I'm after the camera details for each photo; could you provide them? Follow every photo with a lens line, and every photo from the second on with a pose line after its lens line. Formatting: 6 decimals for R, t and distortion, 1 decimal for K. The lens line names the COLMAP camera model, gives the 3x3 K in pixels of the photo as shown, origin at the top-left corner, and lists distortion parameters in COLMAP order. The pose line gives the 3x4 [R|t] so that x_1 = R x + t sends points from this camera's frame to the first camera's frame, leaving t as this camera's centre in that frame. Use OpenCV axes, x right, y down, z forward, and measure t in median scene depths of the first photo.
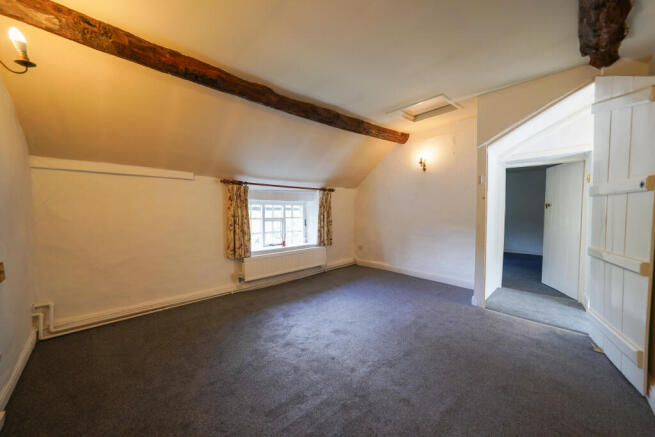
lens RADIAL K [[227.5, 0, 330.5], [0, 227.5, 216.6], [0, 0, 1]] dist [-0.014231, 0.000767]
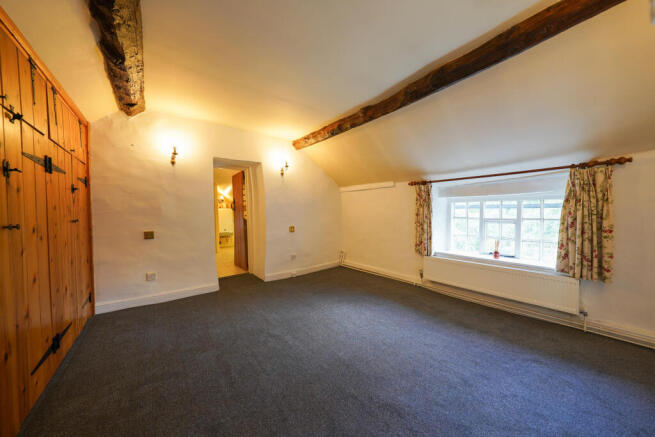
lens RADIAL K [[227.5, 0, 326.0], [0, 227.5, 218.3], [0, 0, 1]] dist [-0.014231, 0.000767]
pose [[-0.083860, 0.036615, -0.995805, 0.593066], [-0.013172, 0.999197, 0.037849, -0.017228], [0.996391, 0.016291, -0.083310, 0.563078]]
